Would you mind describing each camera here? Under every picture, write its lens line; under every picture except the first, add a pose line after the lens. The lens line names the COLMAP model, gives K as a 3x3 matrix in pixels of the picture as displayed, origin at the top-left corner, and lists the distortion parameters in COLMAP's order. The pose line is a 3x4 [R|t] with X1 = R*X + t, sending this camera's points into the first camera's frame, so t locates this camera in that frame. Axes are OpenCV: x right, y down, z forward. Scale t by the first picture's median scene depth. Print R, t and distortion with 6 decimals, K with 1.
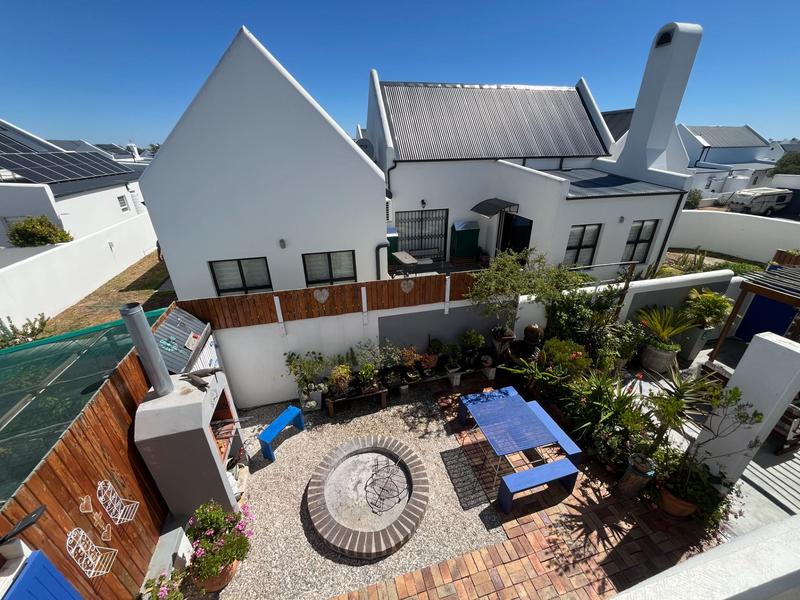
lens RADIAL K [[320.3, 0, 400.0], [0, 320.3, 297.3], [0, 0, 1]] dist [0.001648, 0.000174]
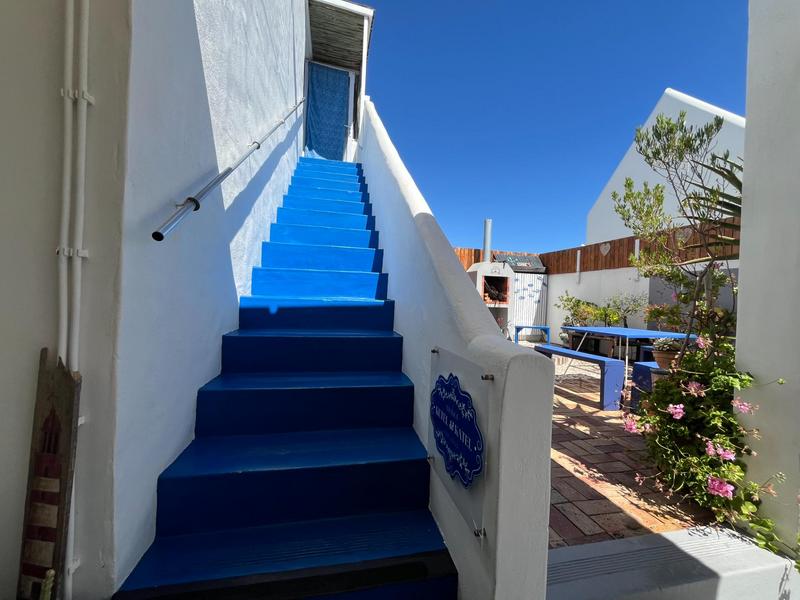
lens RADIAL K [[320.3, 0, 399.9], [0, 320.3, 300.1], [0, 0, 1]] dist [0.001648, 0.000174]
pose [[-0.047813, 0.013192, -0.998769, 1.005358], [-0.470512, 0.881731, 0.034170, 0.488221], [0.881097, 0.471567, -0.035951, 0.462564]]
